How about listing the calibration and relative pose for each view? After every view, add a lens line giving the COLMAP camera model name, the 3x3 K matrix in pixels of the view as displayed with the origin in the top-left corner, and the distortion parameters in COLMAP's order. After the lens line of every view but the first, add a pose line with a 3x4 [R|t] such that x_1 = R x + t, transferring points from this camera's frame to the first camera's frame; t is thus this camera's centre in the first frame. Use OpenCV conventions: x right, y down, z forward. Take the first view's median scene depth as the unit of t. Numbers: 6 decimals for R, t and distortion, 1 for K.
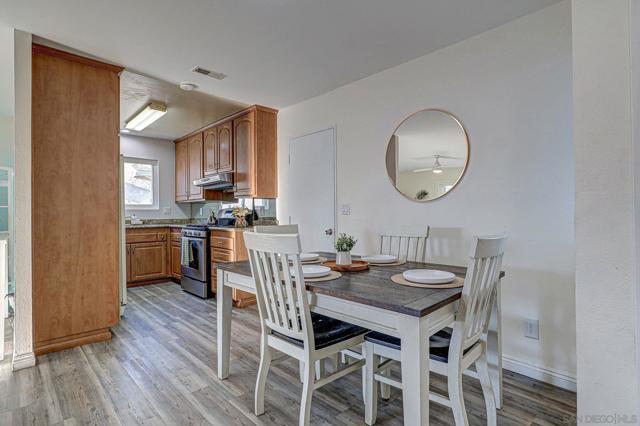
lens RADIAL K [[321.9, 0, 323.7], [0, 321.9, 209.8], [0, 0, 1]] dist [-0.032430, 0.000315]
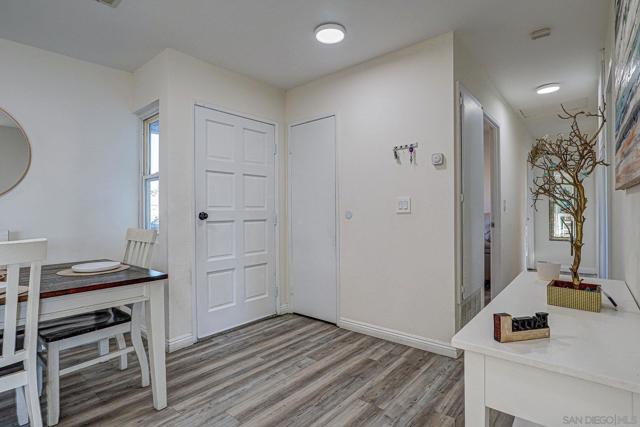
lens RADIAL K [[321.9, 0, 323.7], [0, 321.9, 210.3], [0, 0, 1]] dist [-0.032430, 0.000315]
pose [[-0.097273, 0.012963, 0.995173, -0.885458], [-0.002430, 0.999909, -0.013262, -0.003795], [-0.995255, -0.003709, -0.097233, 0.217425]]
